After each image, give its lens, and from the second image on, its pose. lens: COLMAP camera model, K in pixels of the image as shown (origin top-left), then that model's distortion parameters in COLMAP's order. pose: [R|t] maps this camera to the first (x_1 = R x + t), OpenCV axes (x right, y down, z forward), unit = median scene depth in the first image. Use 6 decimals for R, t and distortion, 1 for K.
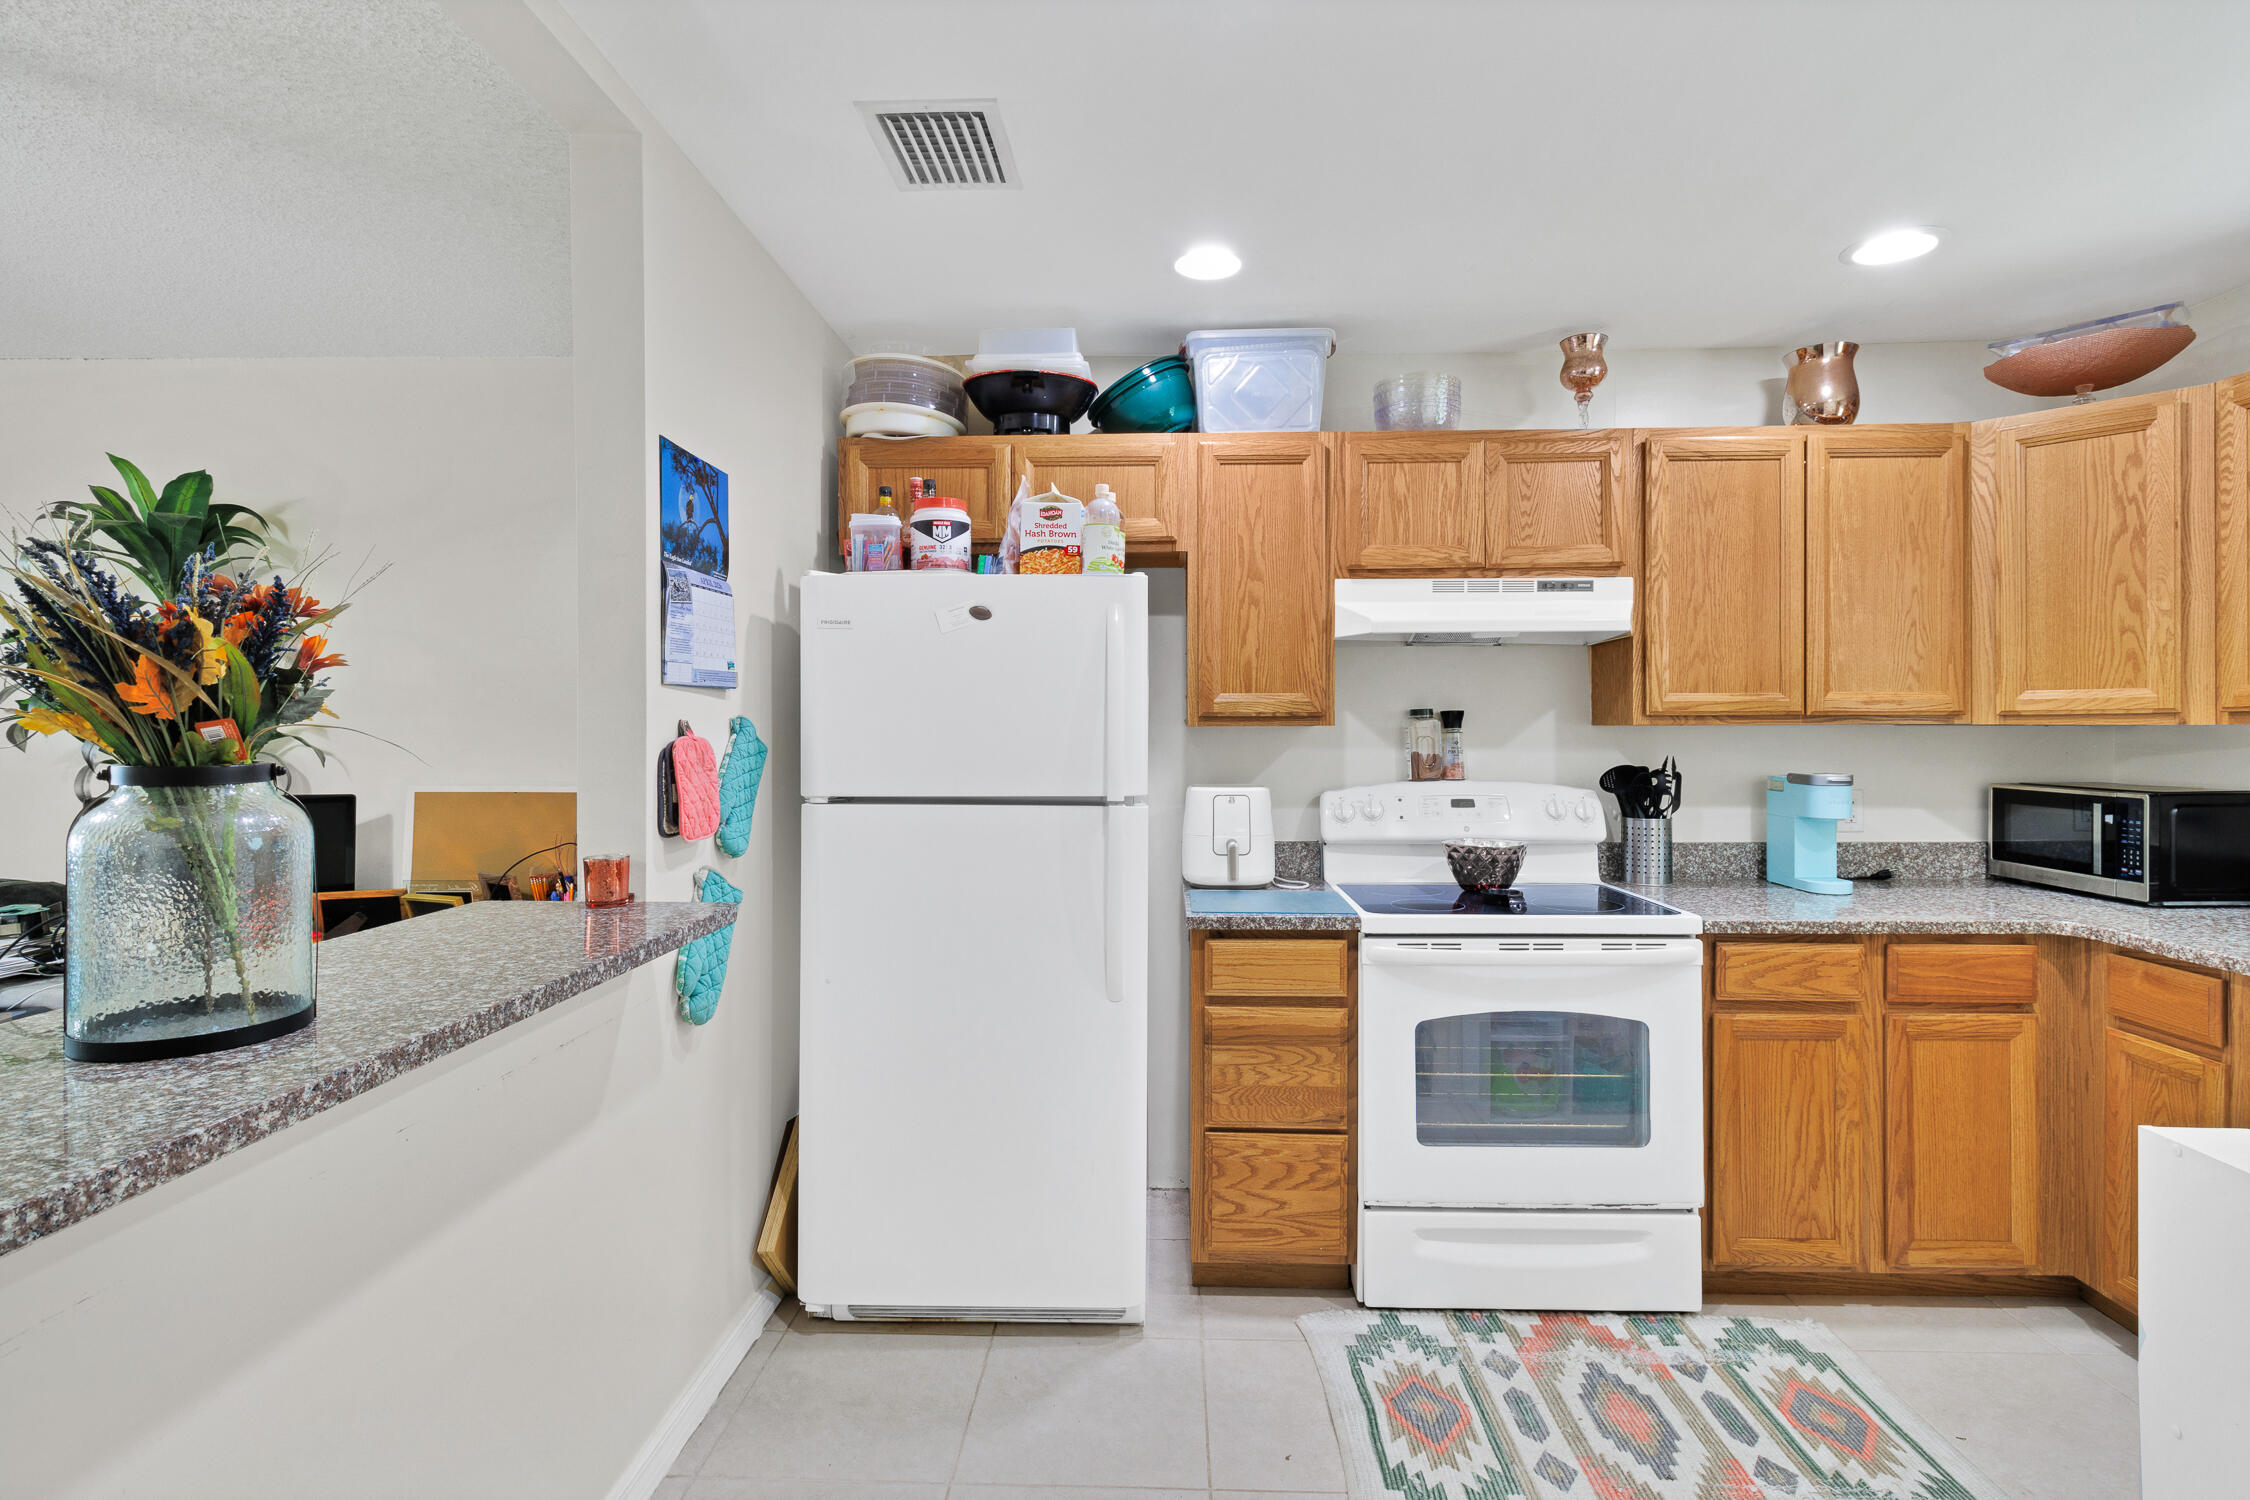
lens RADIAL K [[1063.5, 0, 1117.4], [0, 1063.5, 731.8], [0, 0, 1]] dist [0.000171, -0.000593]
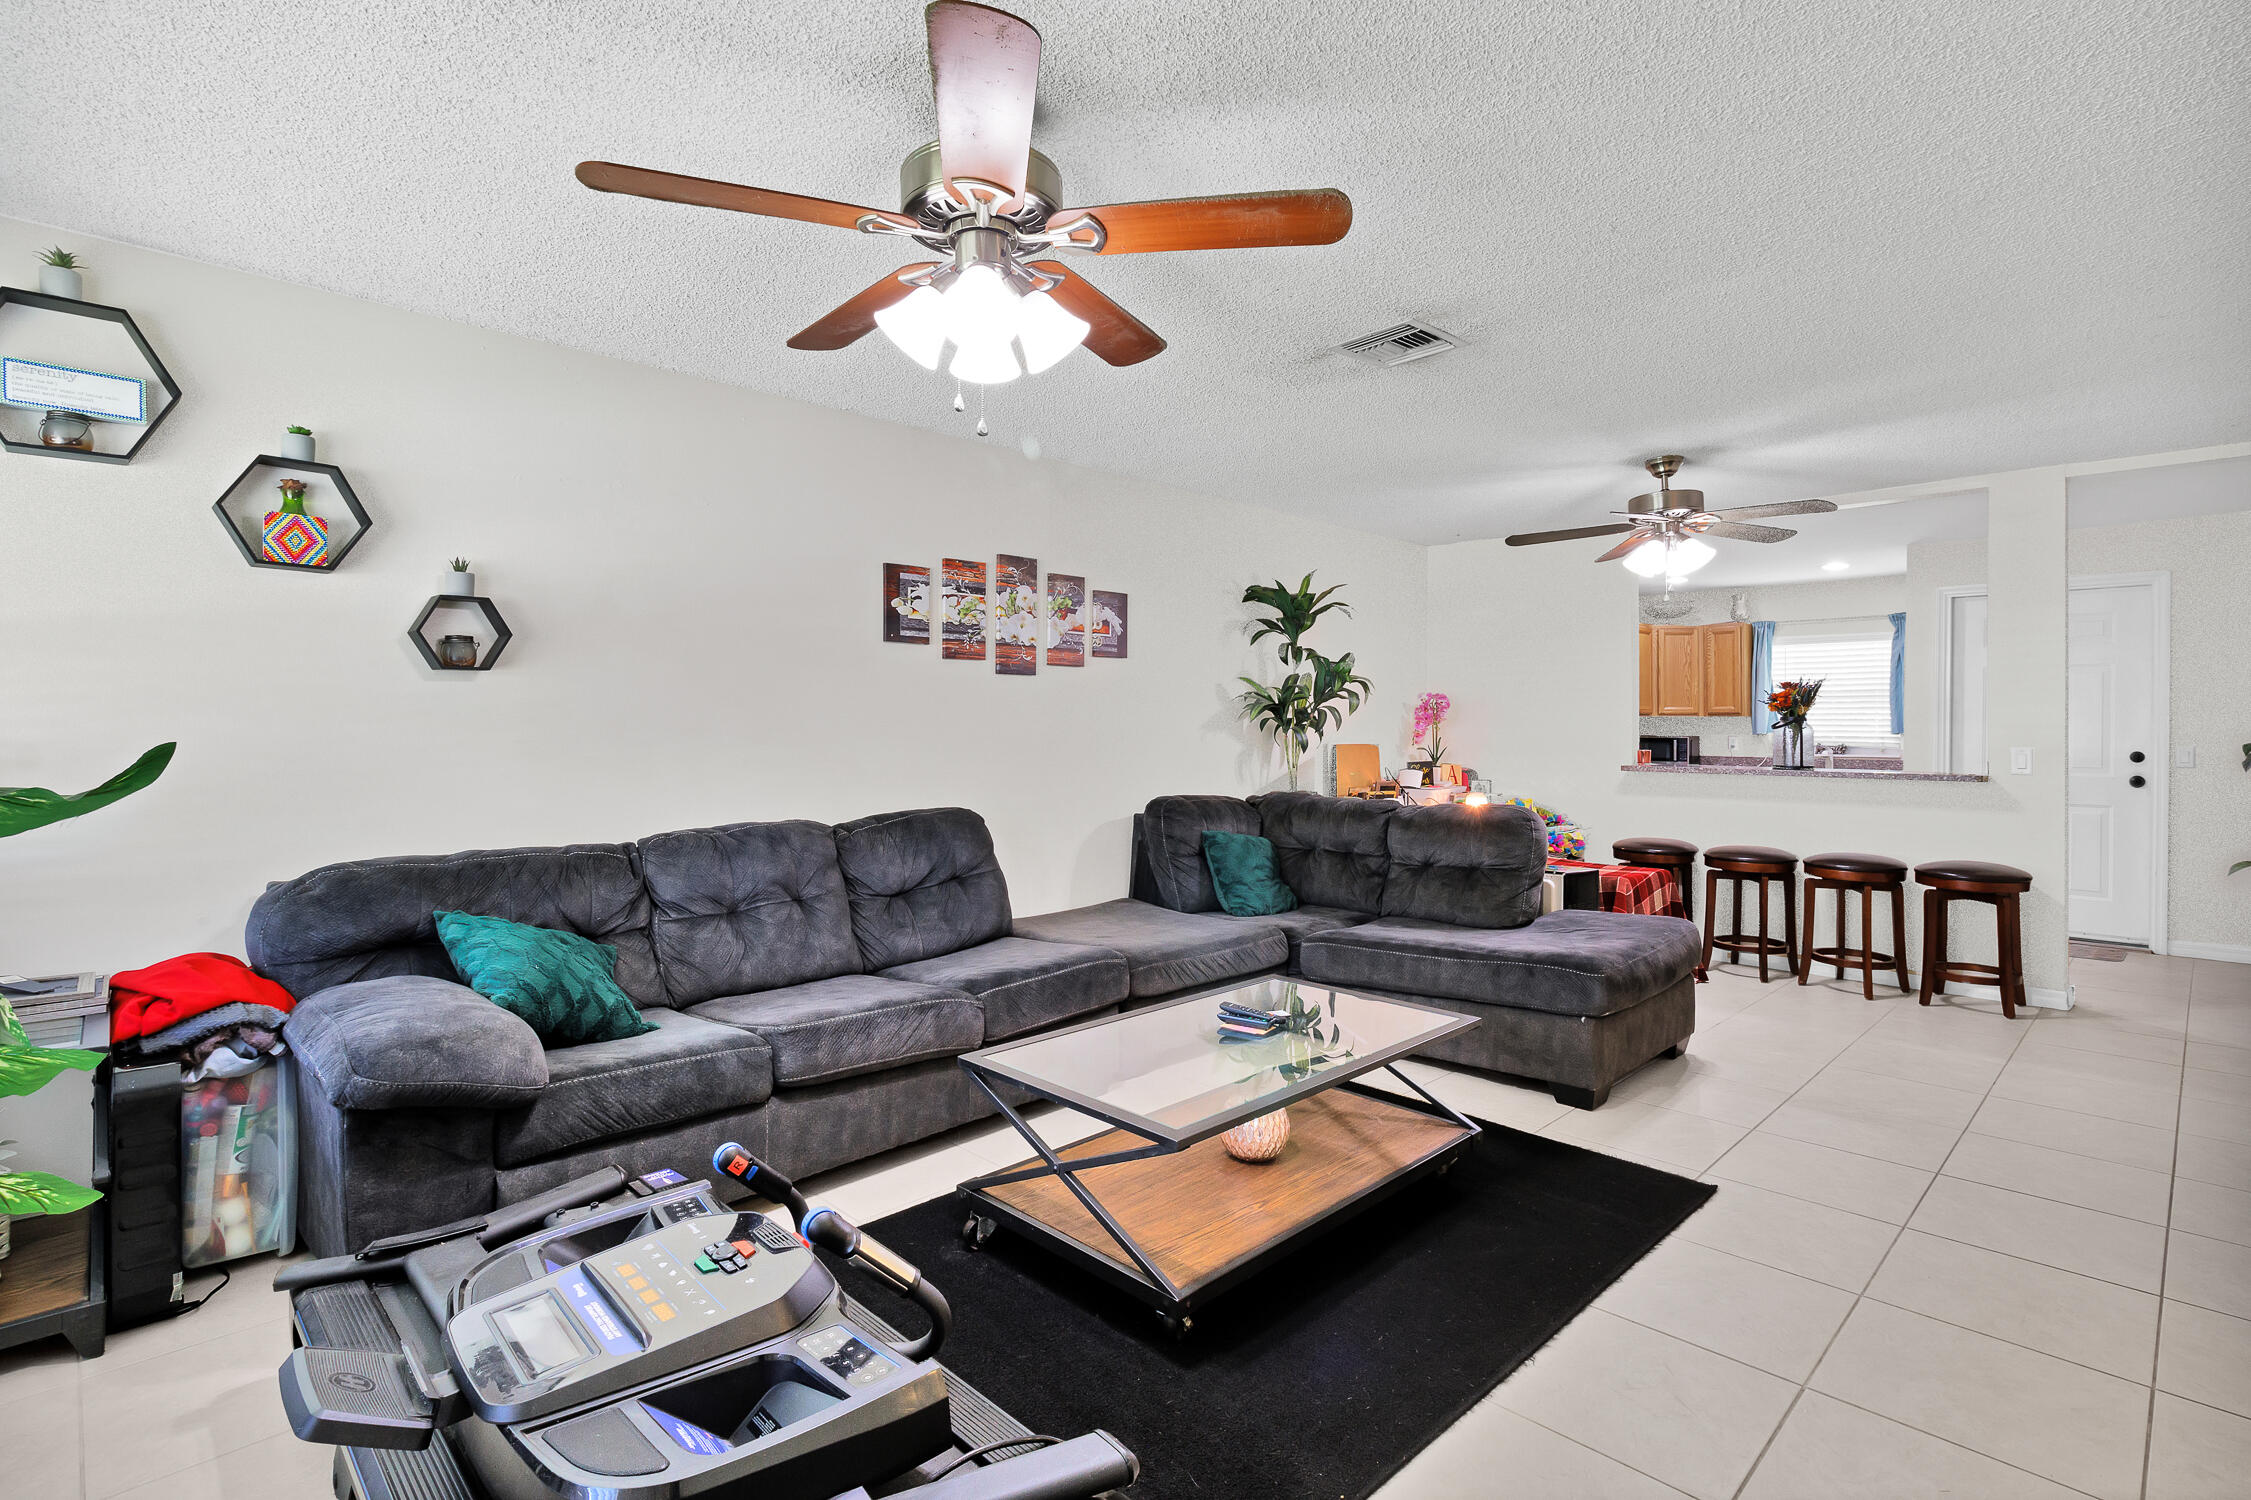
lens RADIAL K [[1070.2, 0, 1129.7], [0, 1070.2, 728.9], [0, 0, 1]] dist [0.002935, -0.000814]
pose [[0.683814, 0.002590, 0.729651, -2.726795], [-0.000058, 0.999994, -0.003495, 0.041322], [-0.729656, 0.002348, 0.683810, -0.085243]]
